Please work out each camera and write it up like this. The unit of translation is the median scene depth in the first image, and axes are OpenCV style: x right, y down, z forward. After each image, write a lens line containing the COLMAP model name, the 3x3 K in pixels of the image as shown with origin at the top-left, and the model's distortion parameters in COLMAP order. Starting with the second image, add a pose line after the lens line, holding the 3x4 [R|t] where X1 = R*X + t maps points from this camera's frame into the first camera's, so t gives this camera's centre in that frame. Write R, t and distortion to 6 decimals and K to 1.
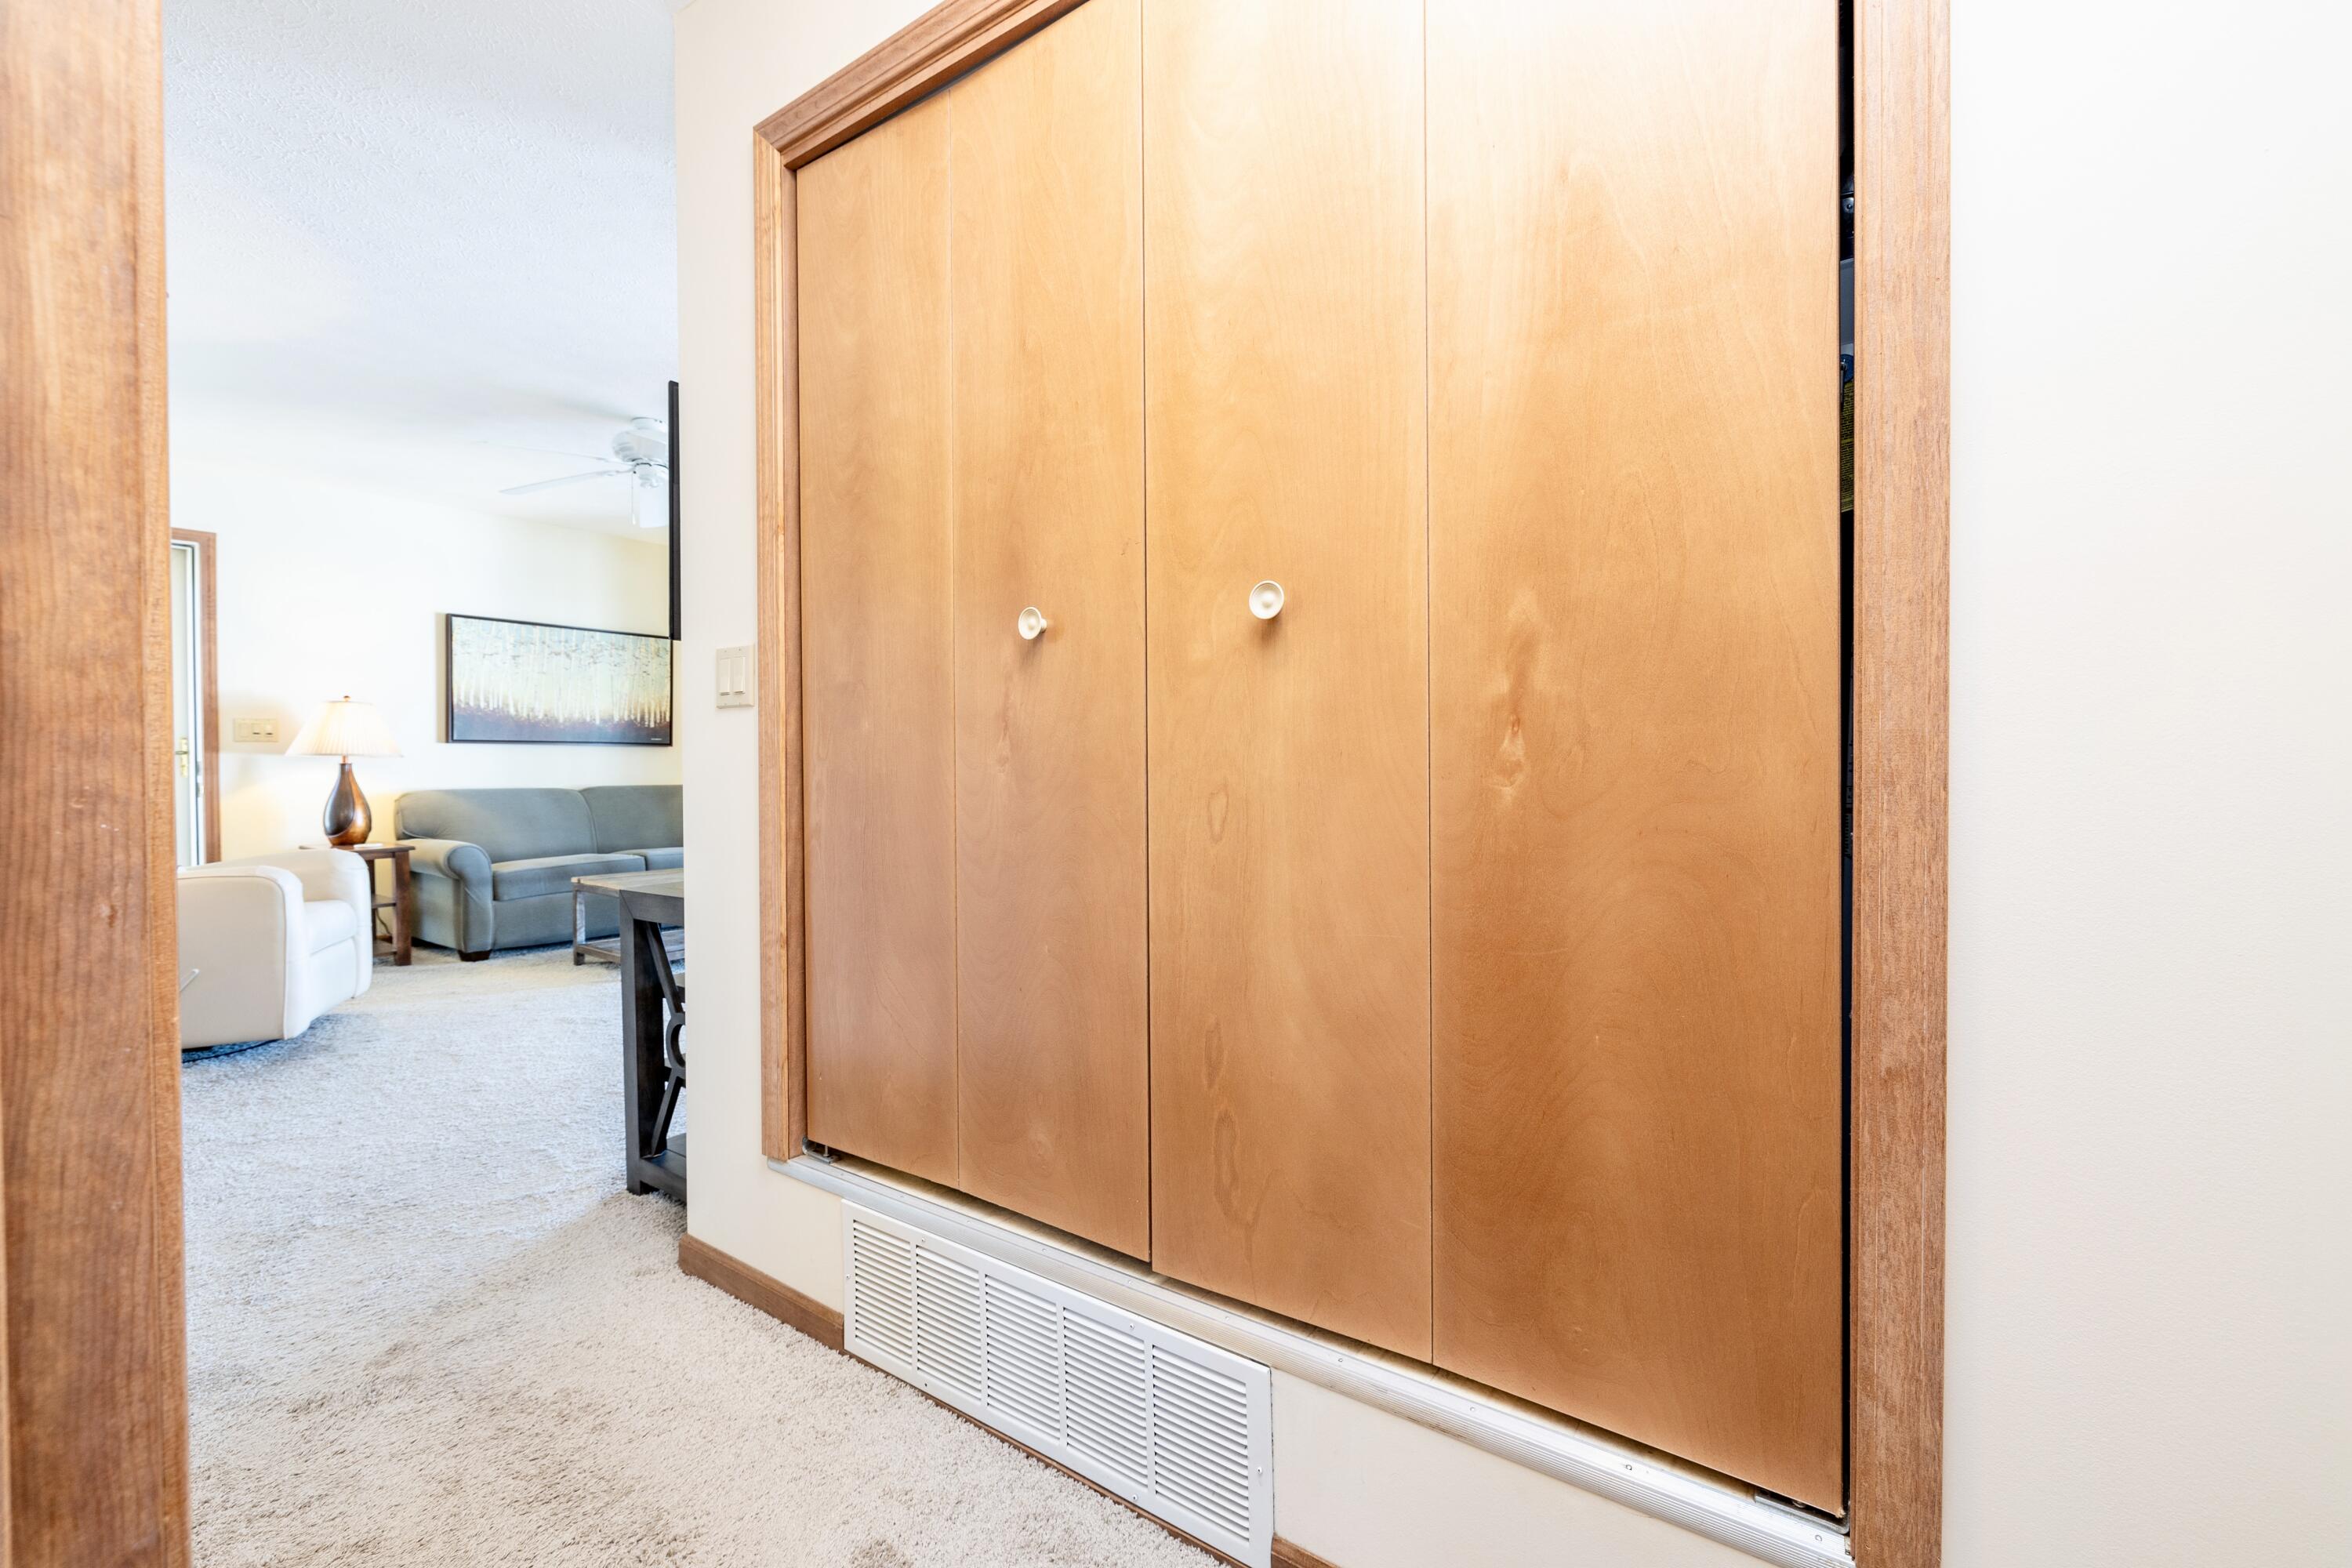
lens RADIAL K [[1000.0, 0, 1171.7], [0, 1000.0, 775.8], [0, 0, 1]] dist [0.000984, -0.000768]
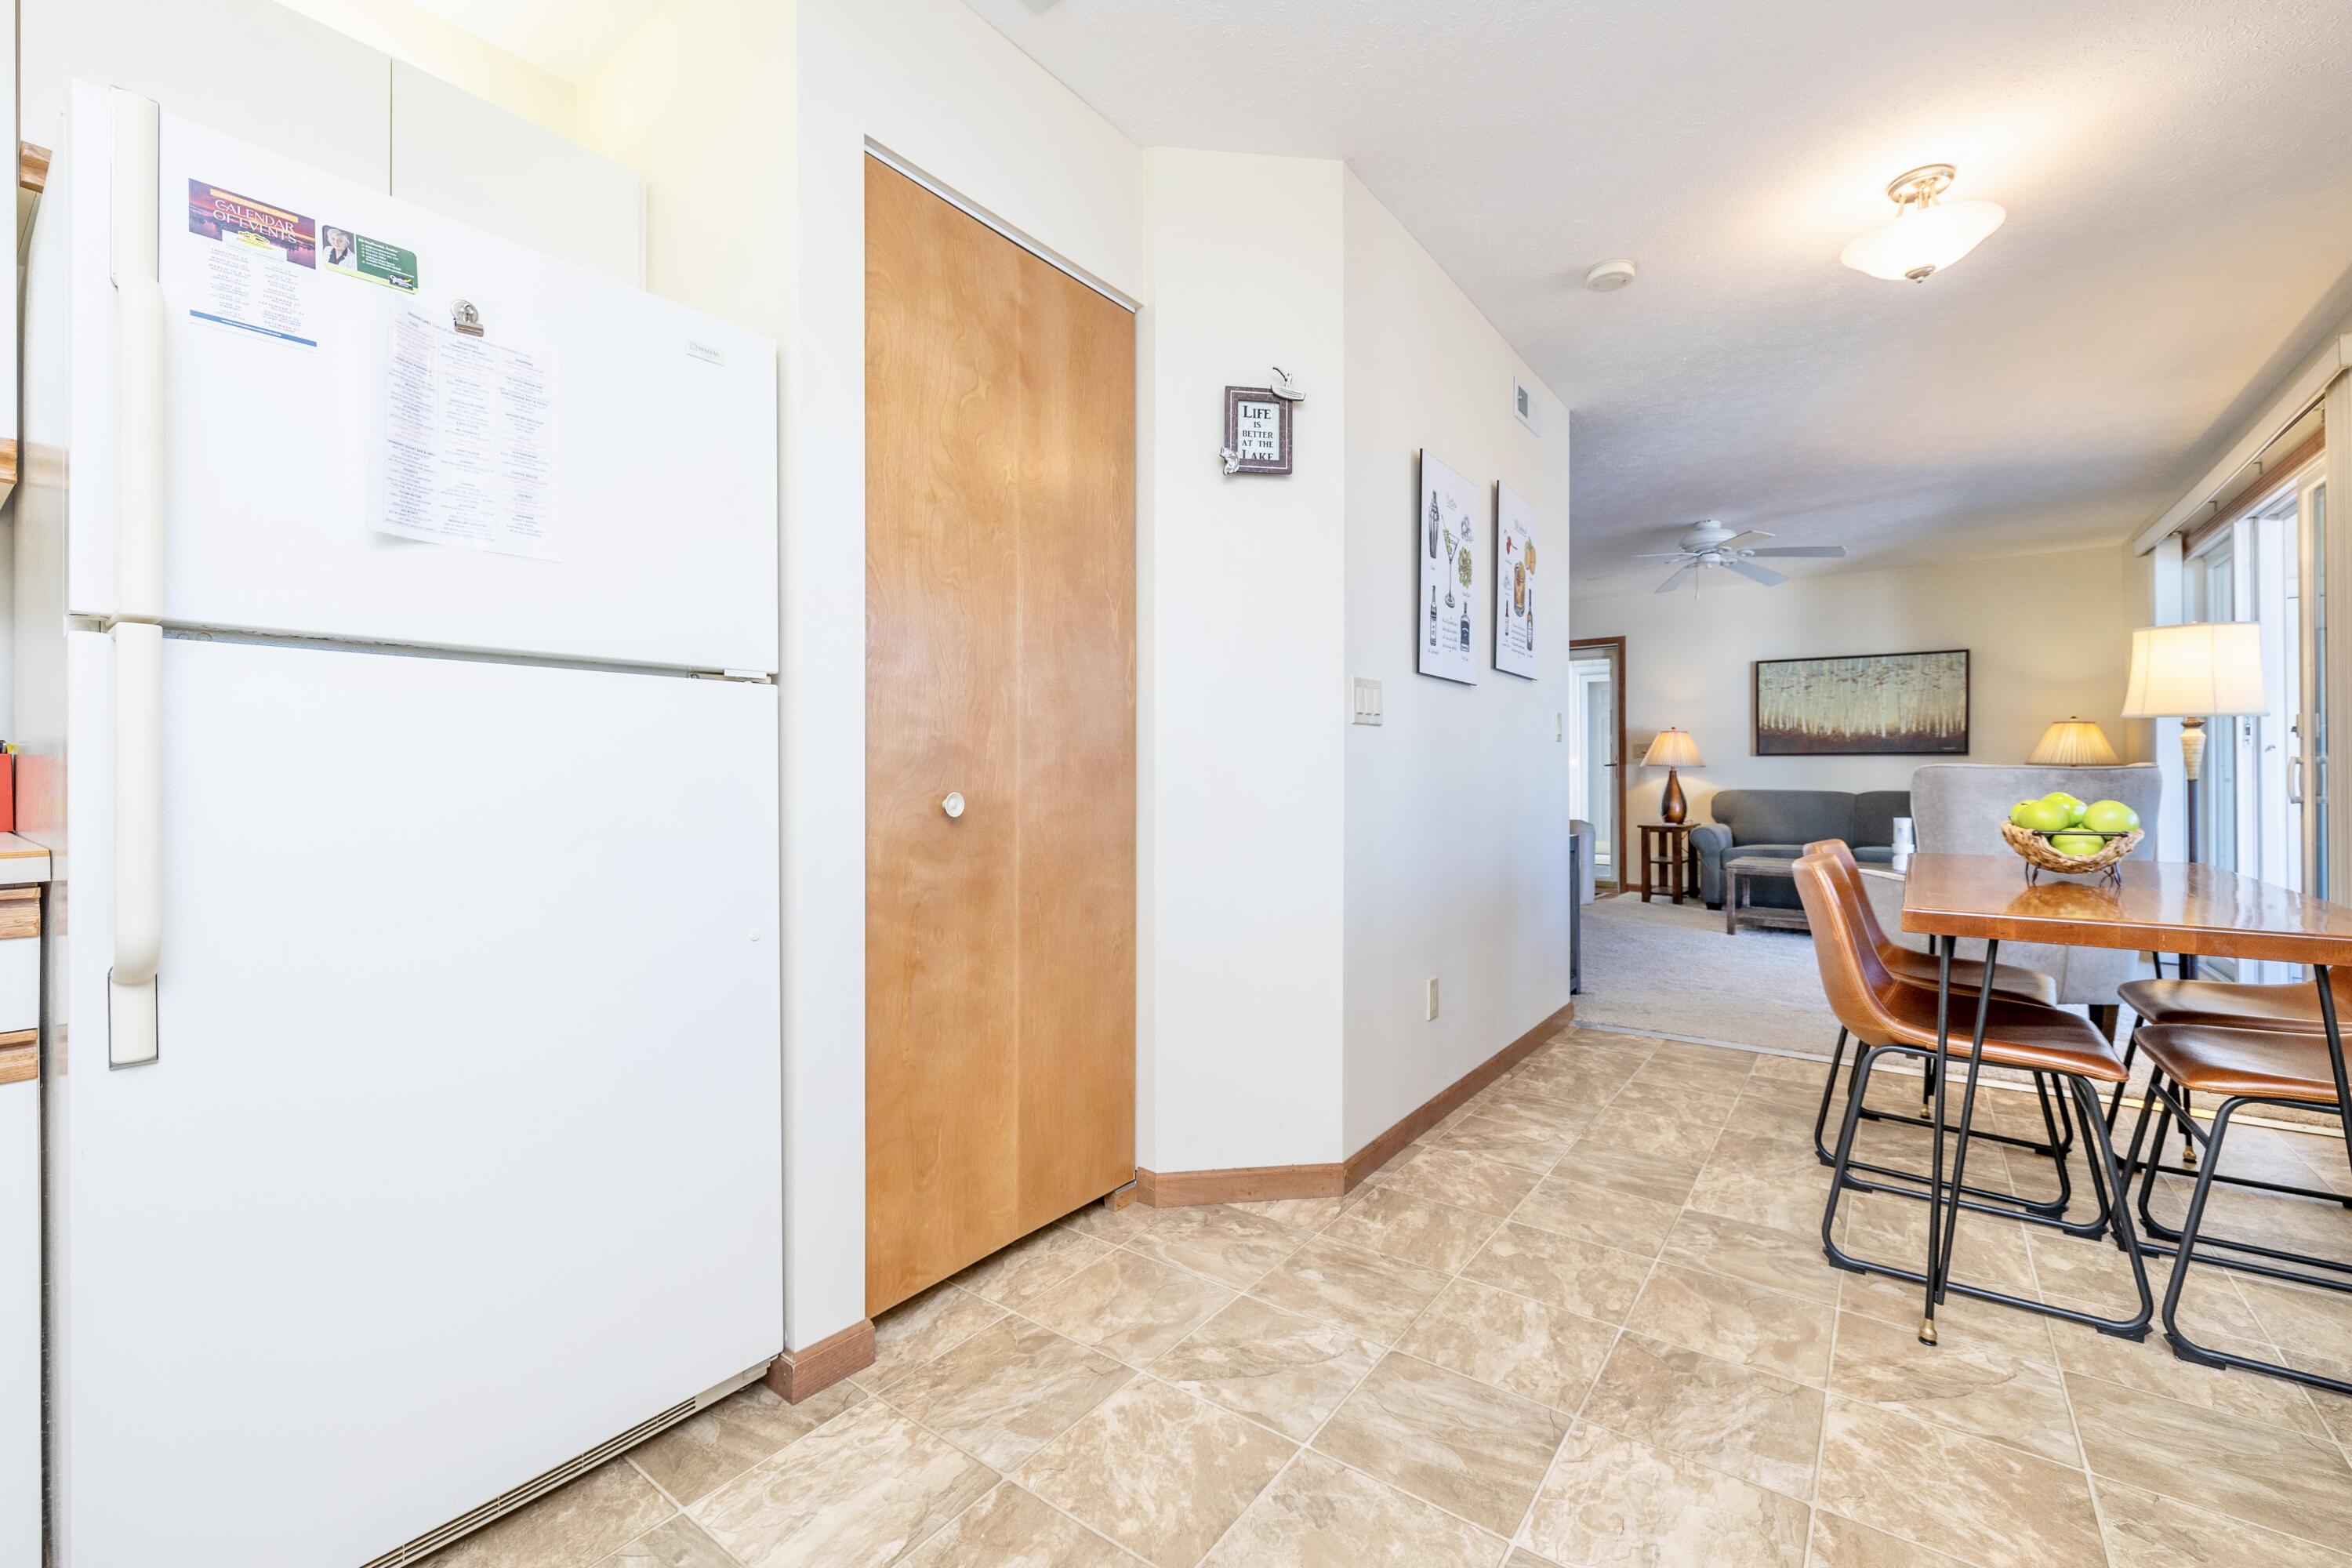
lens RADIAL K [[1000.0, 0, 1172.8], [0, 1000.0, 775.1], [0, 0, 1]] dist [0.000984, -0.000768]
pose [[-0.016959, 0.004233, -0.999847, 0.660472], [-0.011741, 0.999921, 0.004433, -0.003482], [0.999787, 0.011815, -0.016908, 0.229791]]
